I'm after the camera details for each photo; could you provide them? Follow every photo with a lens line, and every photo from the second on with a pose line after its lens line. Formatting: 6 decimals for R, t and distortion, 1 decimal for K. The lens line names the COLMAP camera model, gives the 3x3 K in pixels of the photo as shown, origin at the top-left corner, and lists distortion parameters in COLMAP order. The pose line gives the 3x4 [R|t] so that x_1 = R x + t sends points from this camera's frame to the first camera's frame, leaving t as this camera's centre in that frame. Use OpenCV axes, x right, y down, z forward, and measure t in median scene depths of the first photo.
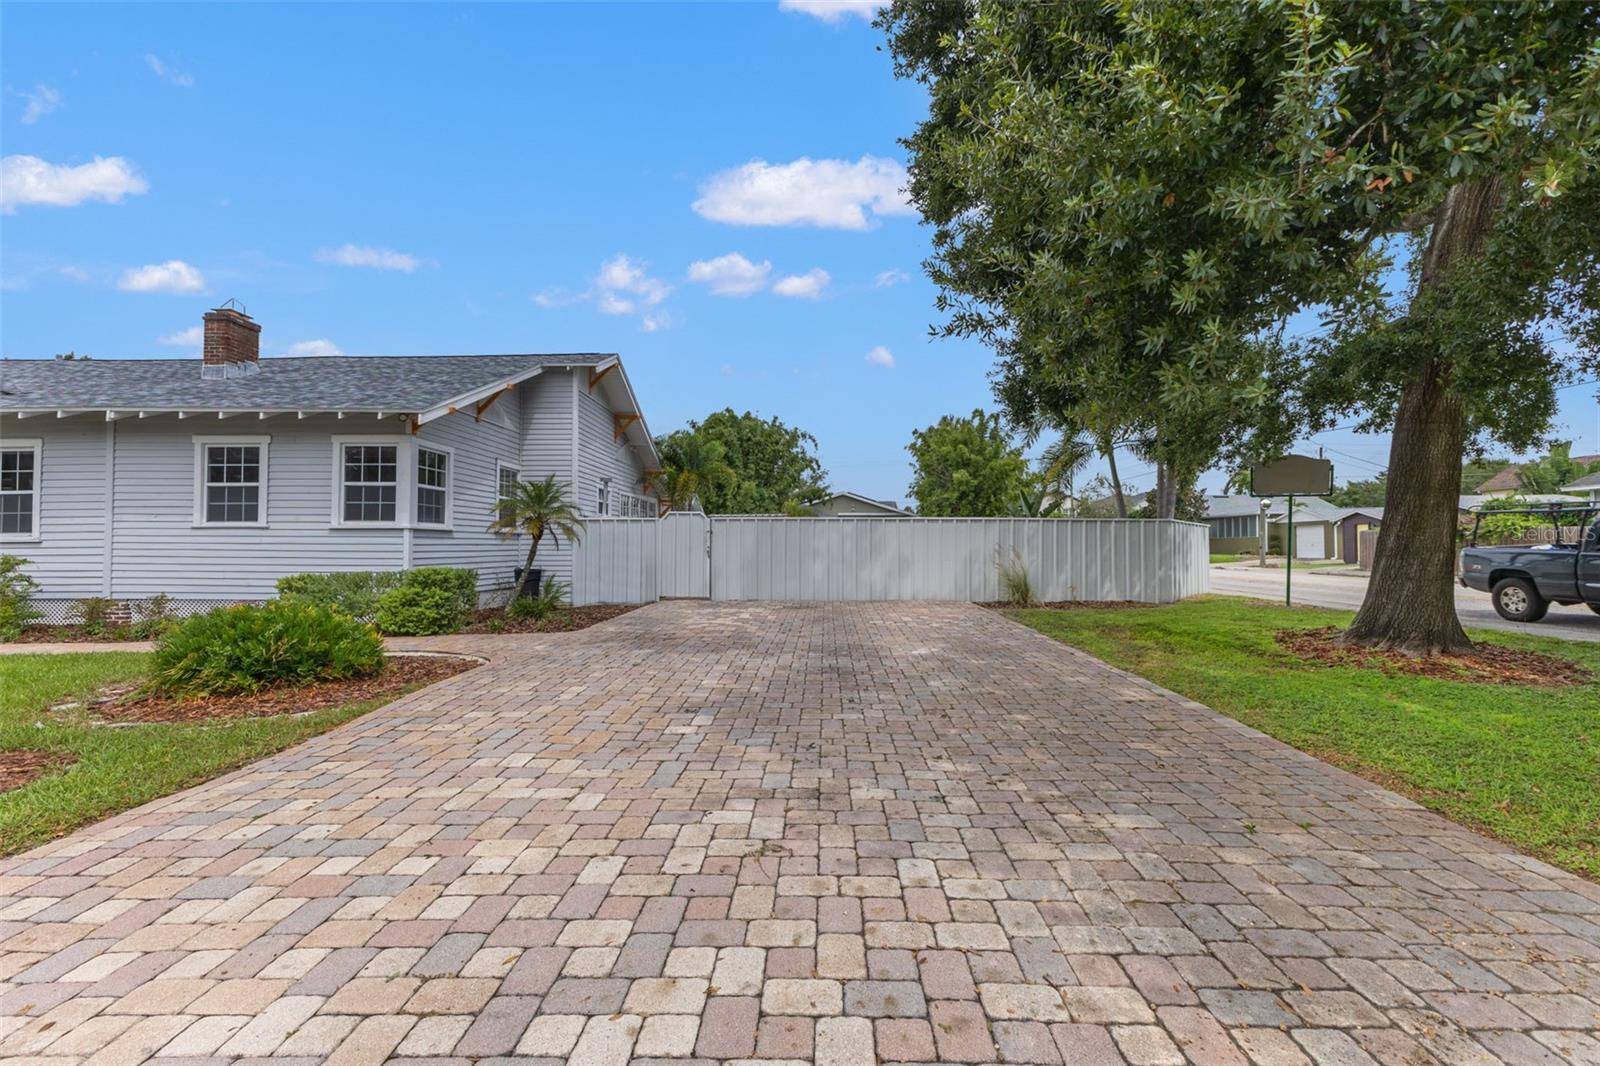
lens RADIAL K [[740.6, 0, 803.2], [0, 740.6, 529.4], [0, 0, 1]] dist [-0.003240, -0.000065]
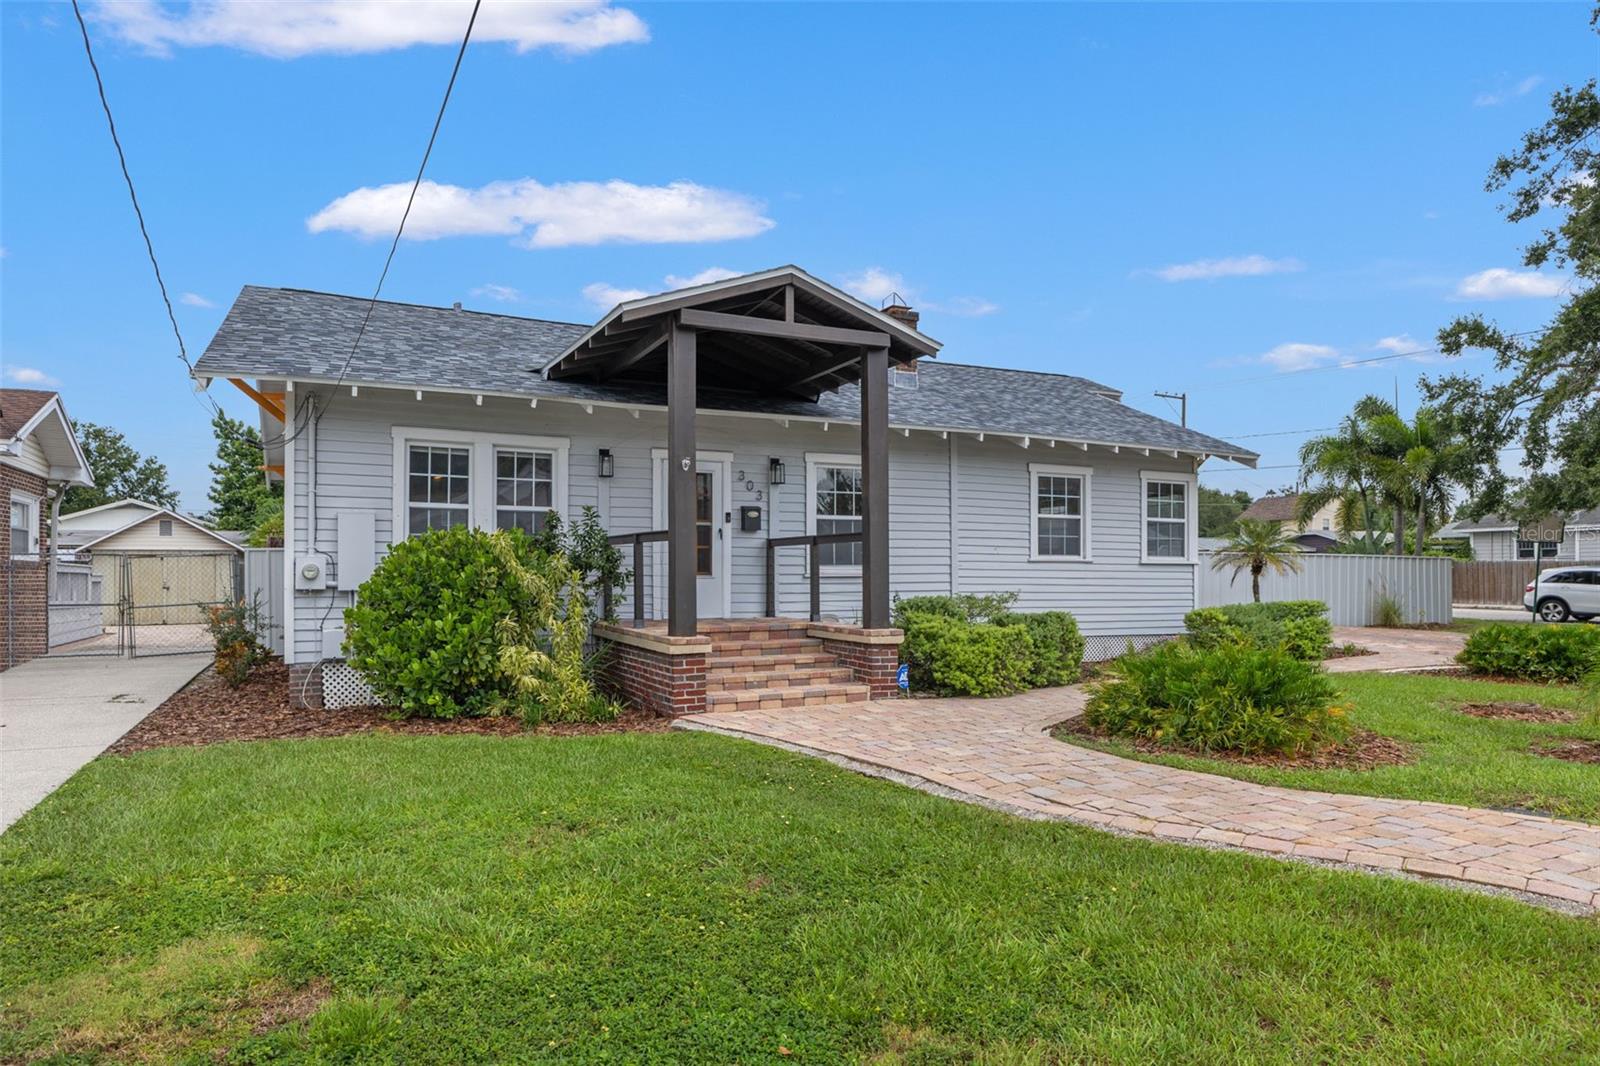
lens RADIAL K [[978.7, 0, 796.3], [0, 978.7, 545.4], [0, 0, 1]] dist [-0.016651, -0.002626]
pose [[0.881980, 0.015524, 0.471030, -1.656282], [-0.002177, 0.999581, -0.028869, 0.013884], [-0.471281, 0.024437, 0.881644, 0.045996]]
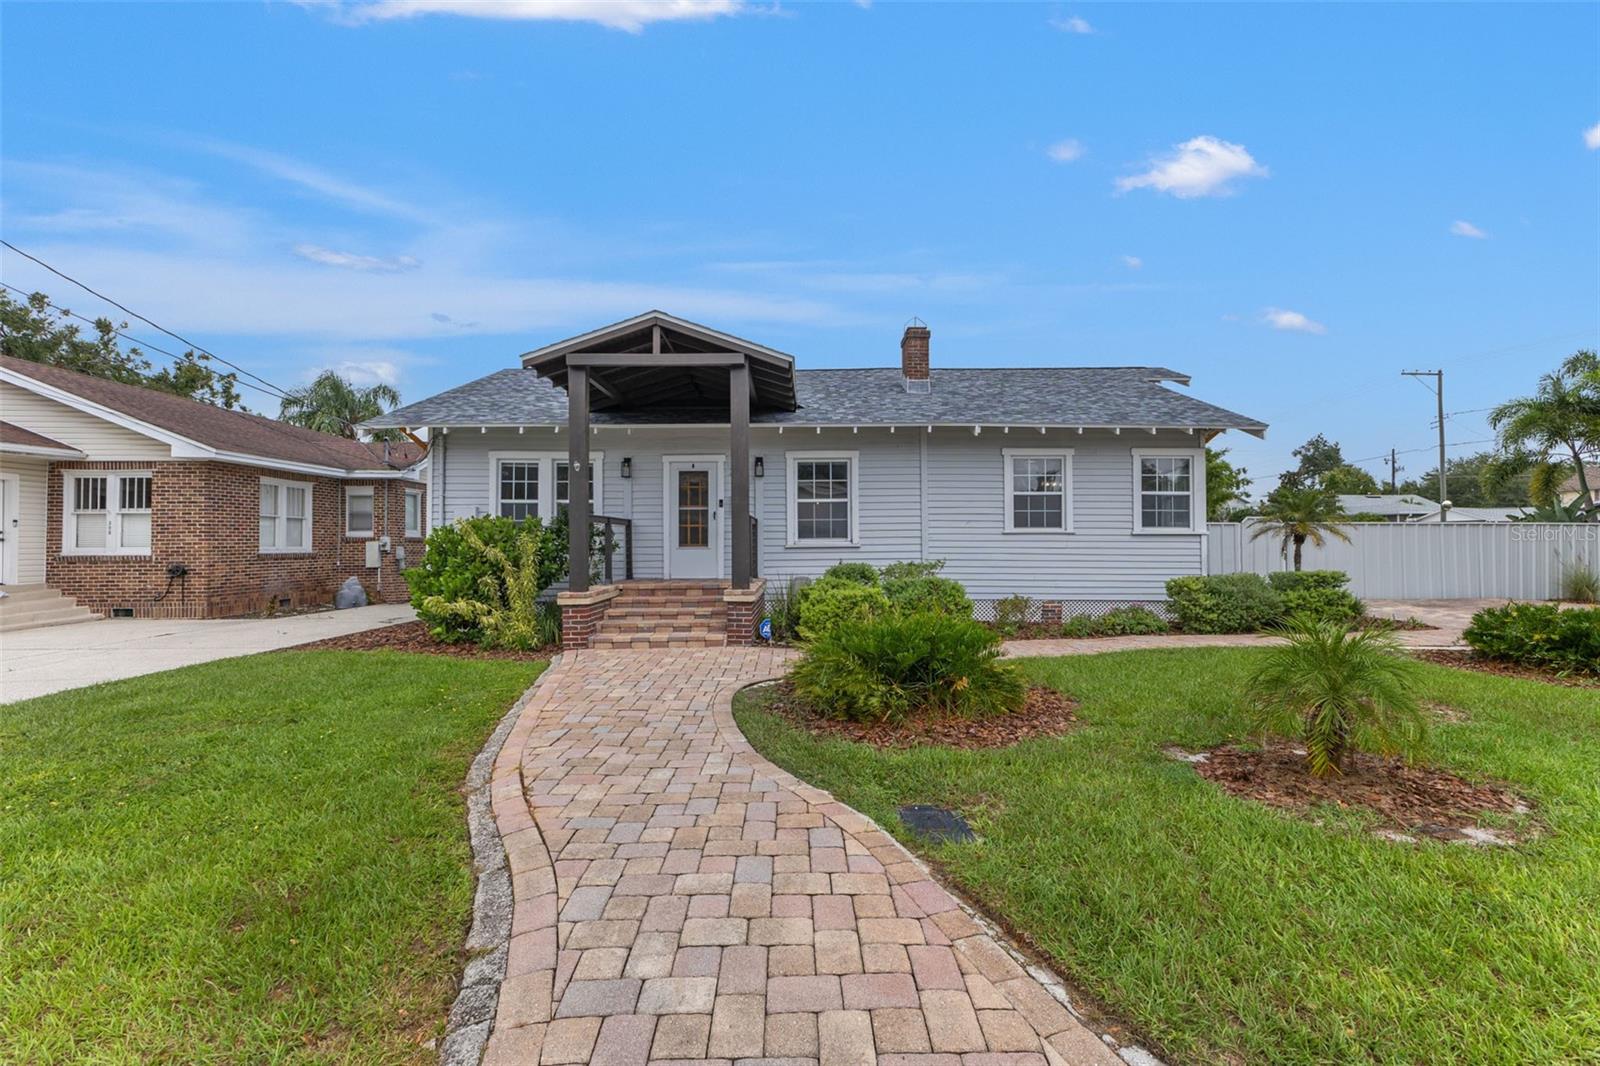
lens RADIAL K [[695.8, 0, 802.6], [0, 695.8, 520.0], [0, 0, 1]] dist [0.000636, 0.000267]
pose [[0.998590, -0.000507, 0.053076, -1.162036], [0.002373, 0.999381, -0.035094, 0.012917], [-0.053025, 0.035170, 0.997974, 0.001454]]
